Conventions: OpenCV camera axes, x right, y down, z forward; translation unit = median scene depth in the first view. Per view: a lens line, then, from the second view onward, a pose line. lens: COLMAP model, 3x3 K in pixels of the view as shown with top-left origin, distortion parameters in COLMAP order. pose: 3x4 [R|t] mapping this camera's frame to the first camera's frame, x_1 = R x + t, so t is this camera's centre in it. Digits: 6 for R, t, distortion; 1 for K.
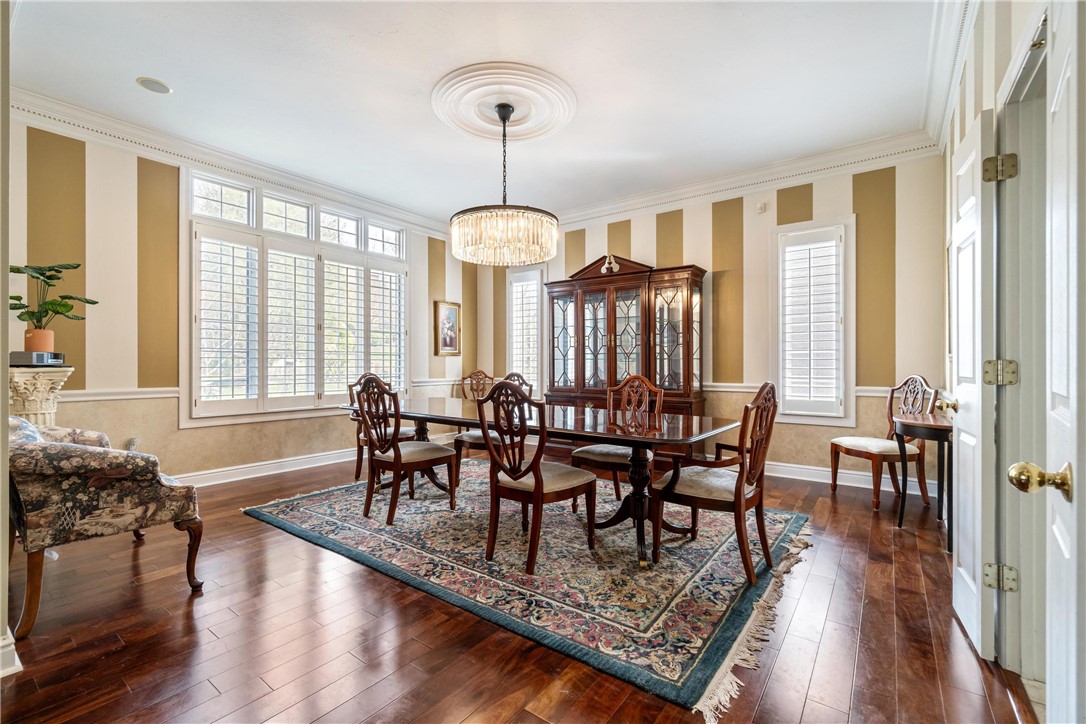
lens RADIAL K [[468.0, 0, 534.8], [0, 468.0, 365.9], [0, 0, 1]] dist [-0.001173, 0.000535]
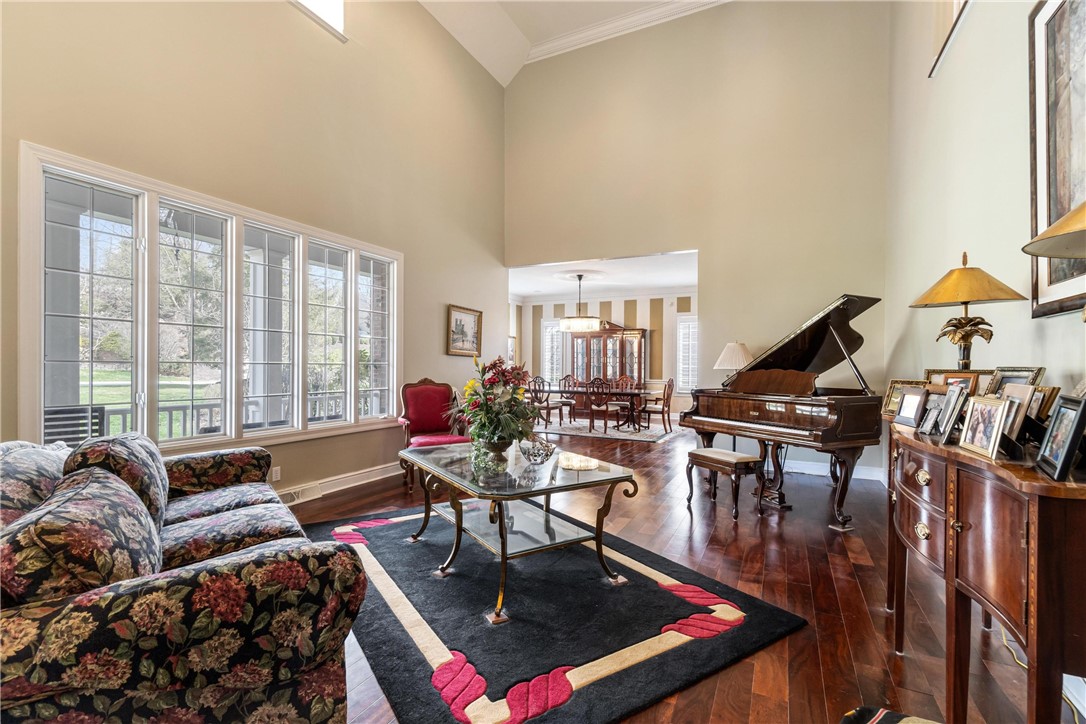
lens RADIAL K [[468.0, 0, 534.8], [0, 468.0, 365.9], [0, 0, 1]] dist [-0.001173, 0.000535]
pose [[0.986300, 0.008464, 0.164747, -0.563658], [-0.008061, 0.999963, -0.003114, -0.020634], [-0.164767, 0.001743, 0.986331, -1.186983]]
